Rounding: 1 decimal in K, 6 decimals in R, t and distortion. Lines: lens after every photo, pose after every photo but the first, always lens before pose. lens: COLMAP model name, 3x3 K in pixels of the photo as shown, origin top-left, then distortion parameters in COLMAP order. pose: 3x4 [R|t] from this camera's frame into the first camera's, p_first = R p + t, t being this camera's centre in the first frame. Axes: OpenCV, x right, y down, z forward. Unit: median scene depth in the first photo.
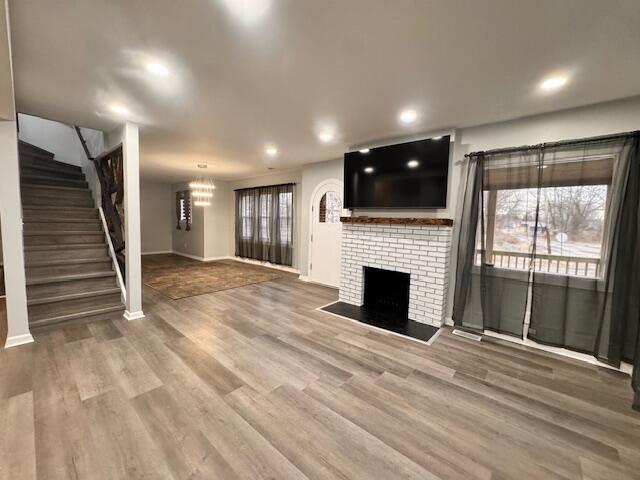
lens RADIAL K [[253.8, 0, 319.3], [0, 253.8, 237.8], [0, 0, 1]] dist [-0.000362, -0.000256]
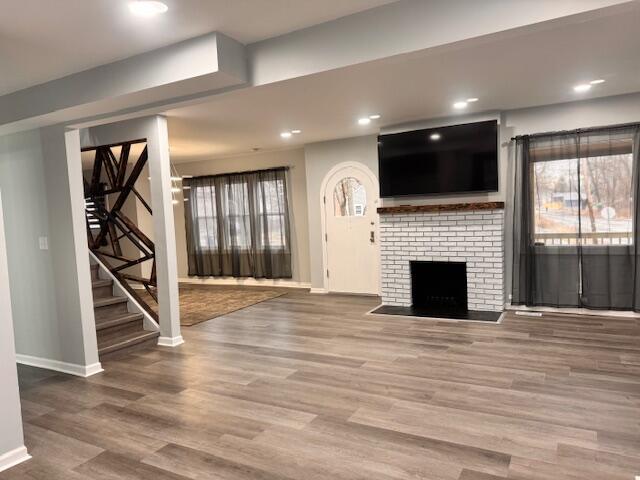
lens RADIAL K [[445.0, 0, 318.0], [0, 445.0, 238.2], [0, 0, 1]] dist [0.091732, -0.130988]
pose [[0.978753, -0.085022, 0.186583, -0.495212], [0.087145, 0.996191, -0.003189, 0.010581], [-0.185601, 0.019381, 0.982434, -0.557395]]
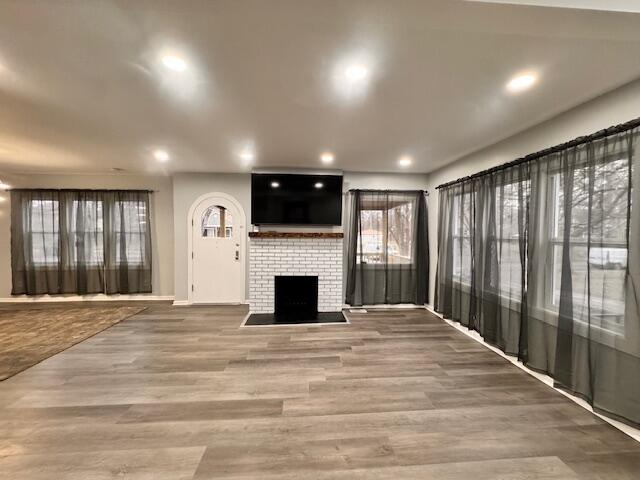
lens RADIAL K [[253.8, 0, 319.3], [0, 253.8, 237.8], [0, 0, 1]] dist [-0.000362, -0.000256]
pose [[0.714230, -0.039117, 0.698817, -0.529635], [0.061935, 0.998052, -0.007435, -0.041837], [-0.697165, 0.048592, 0.715262, 0.068874]]
